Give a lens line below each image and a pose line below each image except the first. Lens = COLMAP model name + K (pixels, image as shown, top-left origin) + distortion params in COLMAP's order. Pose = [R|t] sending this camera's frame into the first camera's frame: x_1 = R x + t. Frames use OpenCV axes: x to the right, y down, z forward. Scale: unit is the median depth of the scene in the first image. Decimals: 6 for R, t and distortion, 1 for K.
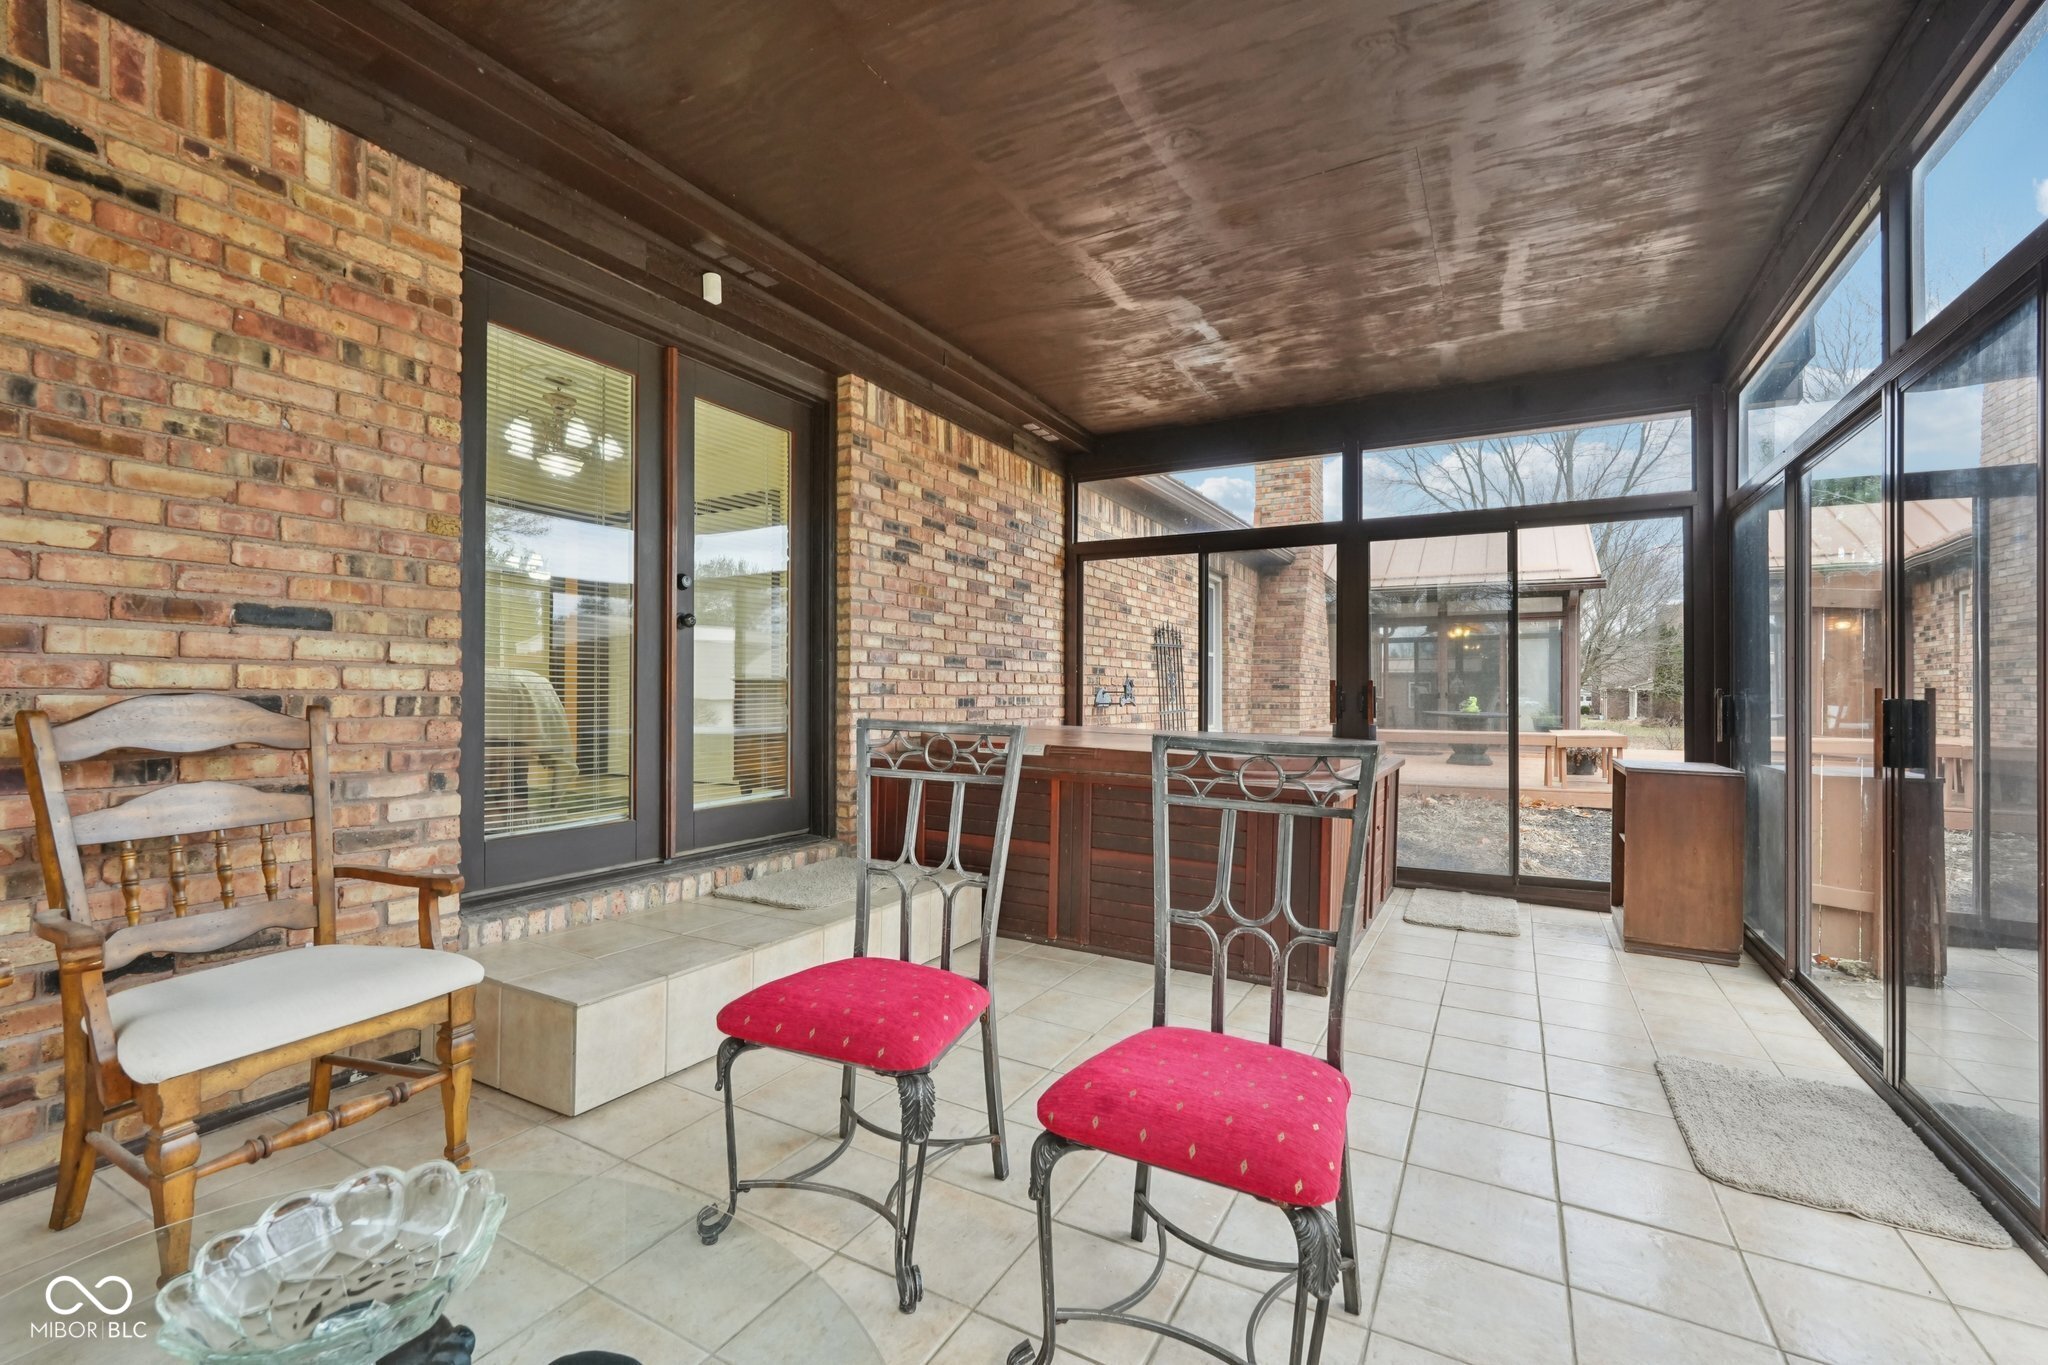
lens RADIAL K [[897.3, 0, 1024.2], [0, 897.3, 692.2], [0, 0, 1]] dist [-0.021680, 0.010138]
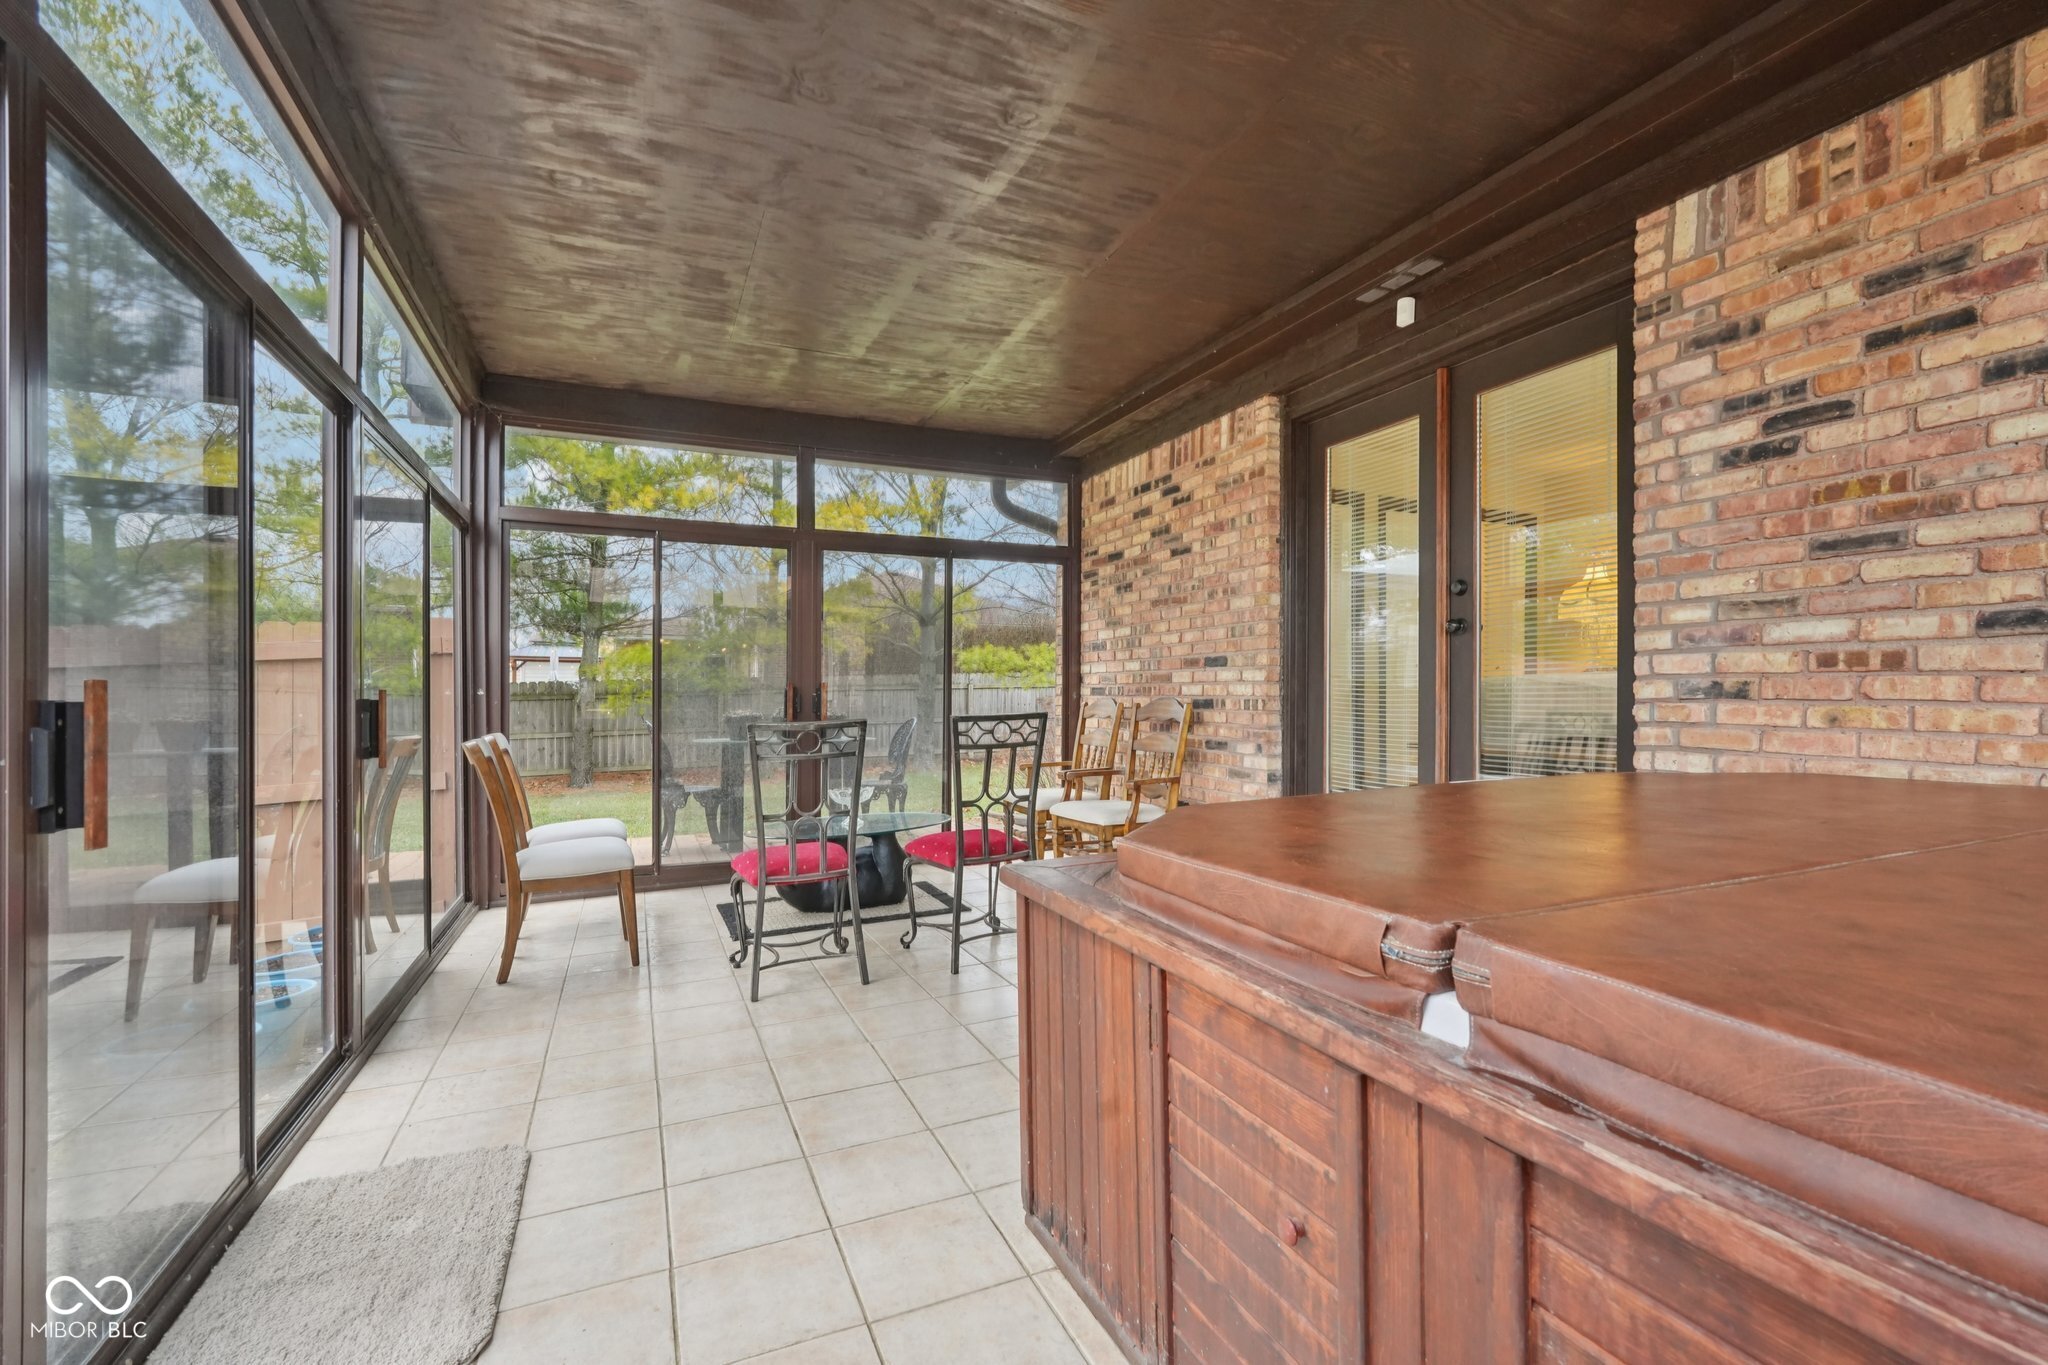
lens RADIAL K [[896.2, 0, 1022.2], [0, 896.2, 680.7], [0, 0, 1]] dist [-0.020151, 0.008744]
pose [[-0.612077, -0.017058, -0.790614, 0.606478], [-0.001541, 0.999791, -0.020377, 0.002800], [0.790797, -0.011254, -0.611975, 1.035017]]
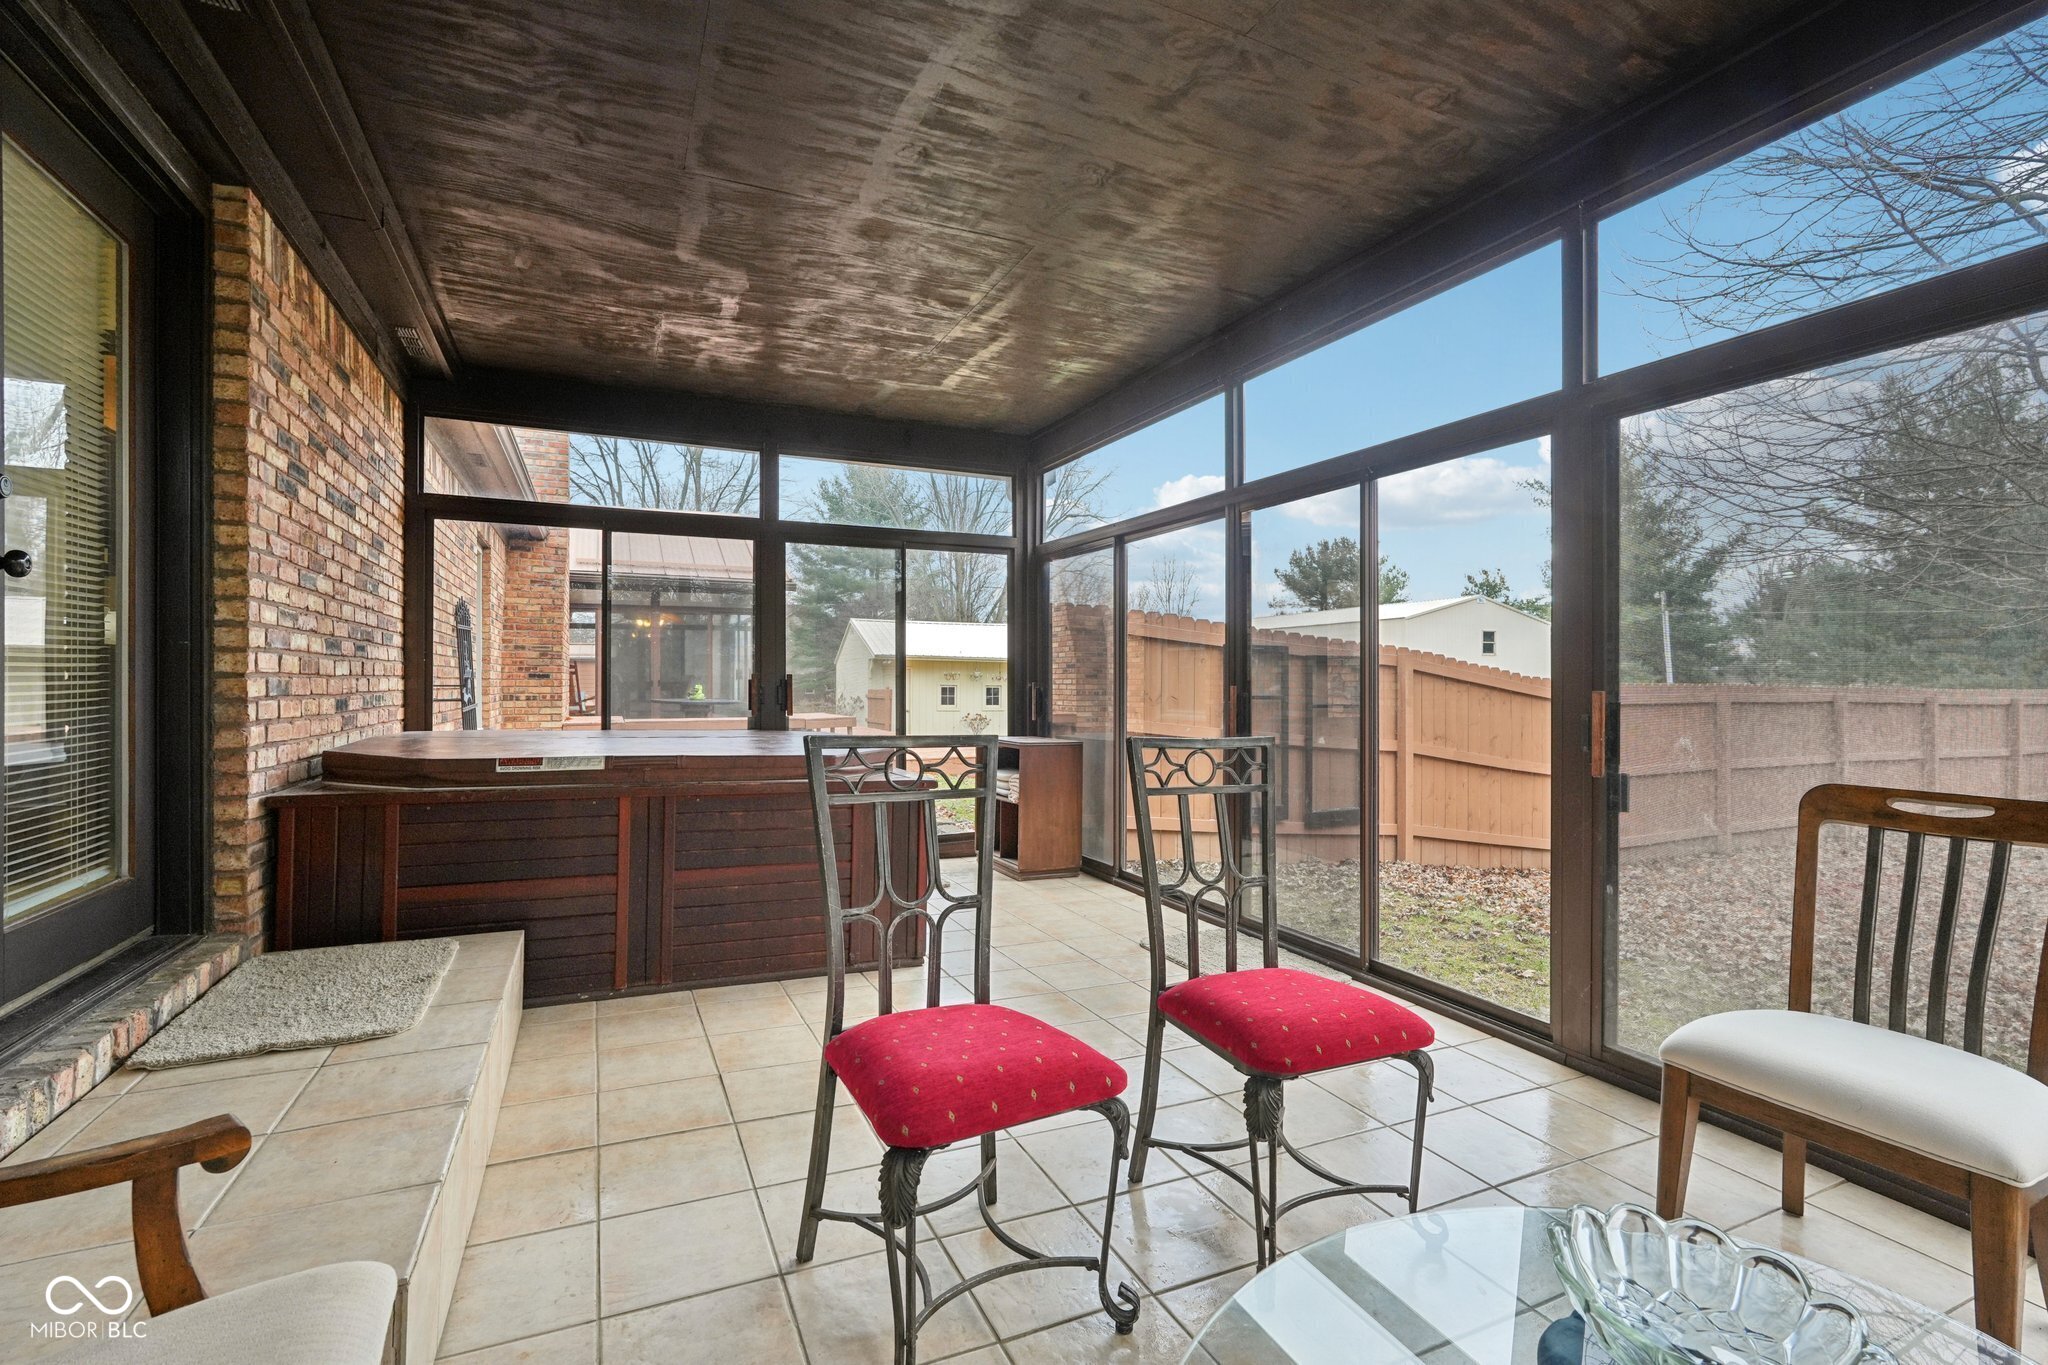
lens RADIAL K [[896.2, 0, 1022.2], [0, 896.2, 680.7], [0, 0, 1]] dist [-0.020151, 0.008744]
pose [[0.588925, -0.002978, 0.808182, -0.375658], [-0.000563, 0.999991, 0.004095, -0.012618], [-0.808187, -0.002866, 0.588919, 0.191866]]
